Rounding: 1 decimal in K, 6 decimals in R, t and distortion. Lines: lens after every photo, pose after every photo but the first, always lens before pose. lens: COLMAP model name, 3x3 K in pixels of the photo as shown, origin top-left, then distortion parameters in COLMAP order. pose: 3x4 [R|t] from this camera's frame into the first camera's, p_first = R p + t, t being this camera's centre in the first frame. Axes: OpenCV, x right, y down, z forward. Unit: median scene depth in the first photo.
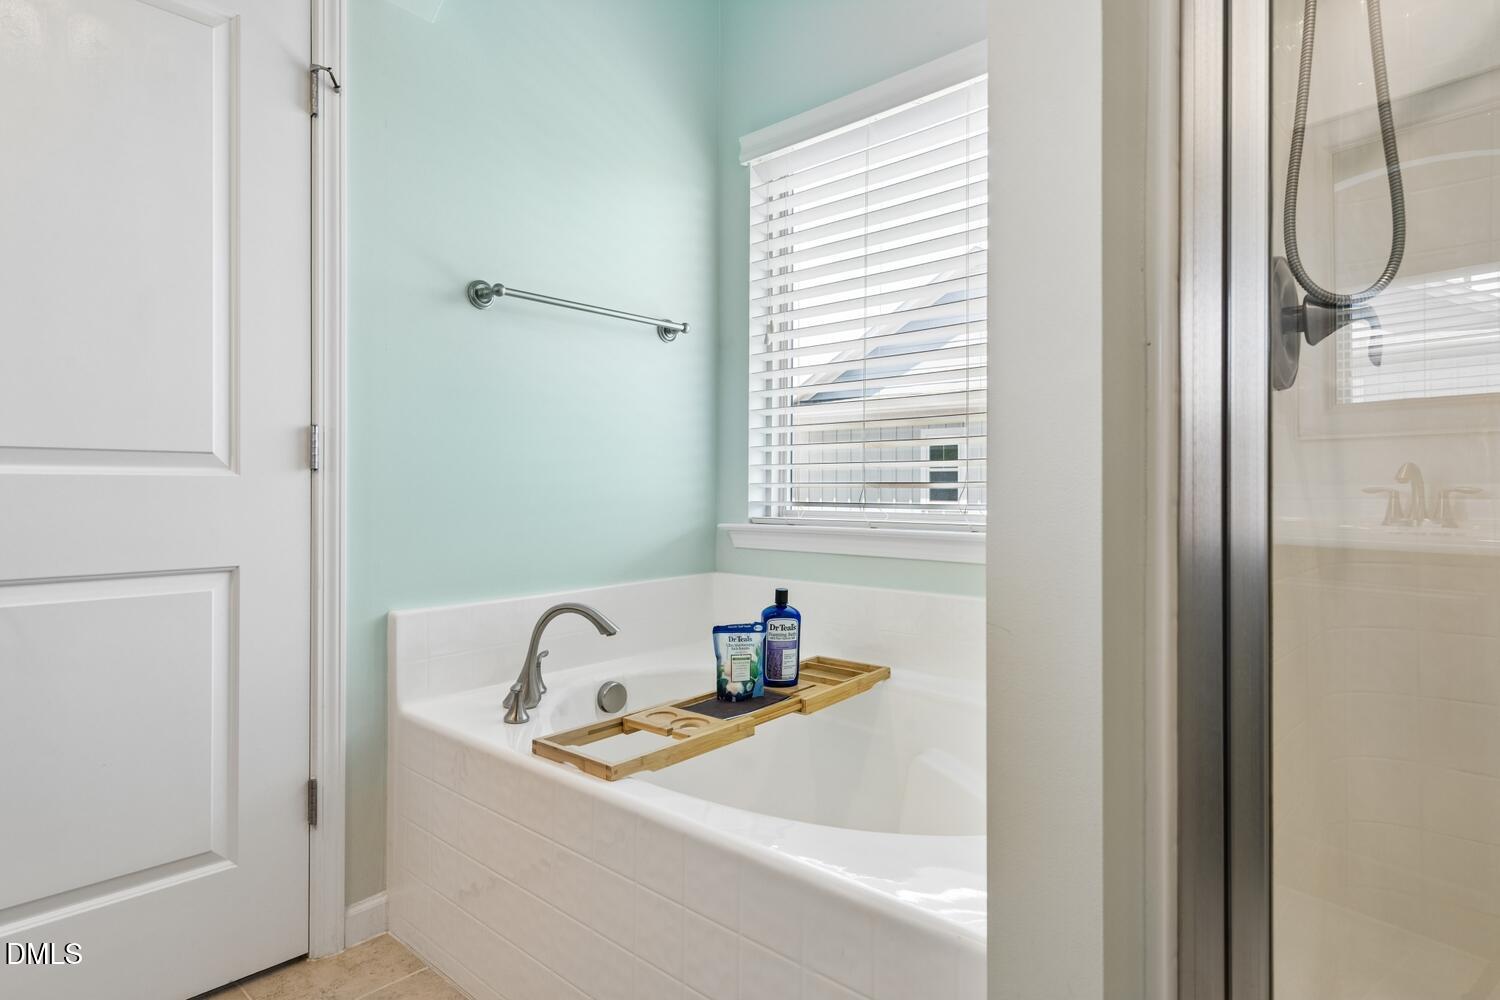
lens RADIAL K [[836.5, 0, 762.7], [0, 836.5, 503.4], [0, 0, 1]] dist [0.022594, -0.009882]
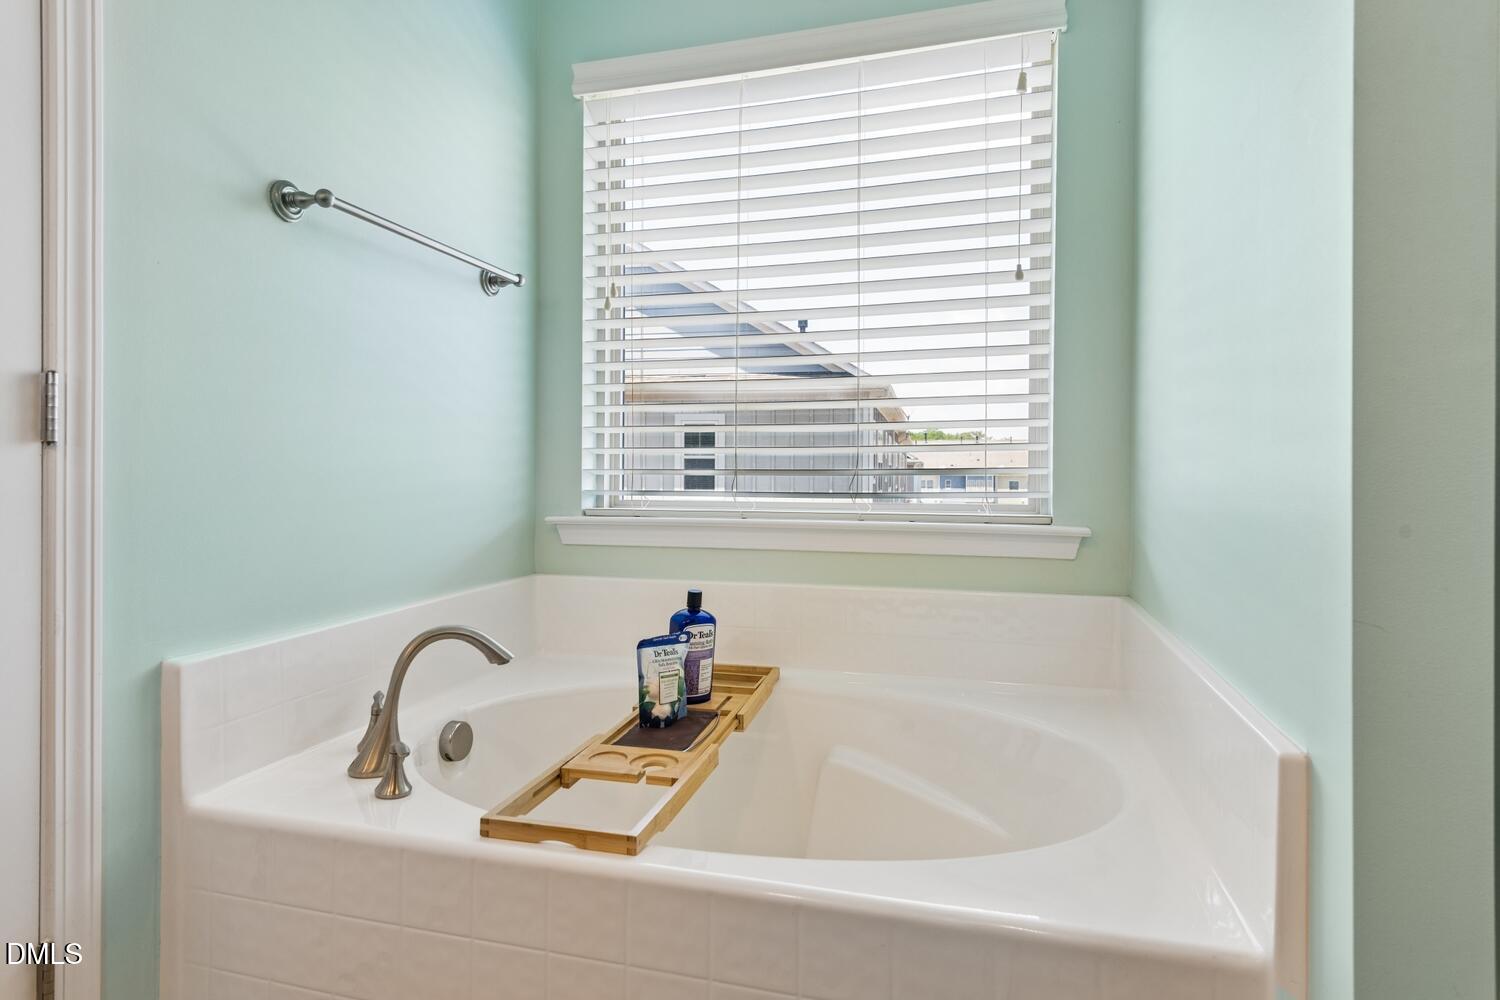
lens RADIAL K [[836.5, 0, 749.3], [0, 836.5, 491.4], [0, 0, 1]] dist [0.022594, -0.009882]
pose [[0.895224, -0.005658, 0.445581, -0.313816], [0.005258, 0.999984, 0.002134, -0.002805], [-0.445586, 0.000432, 0.895239, 0.192627]]
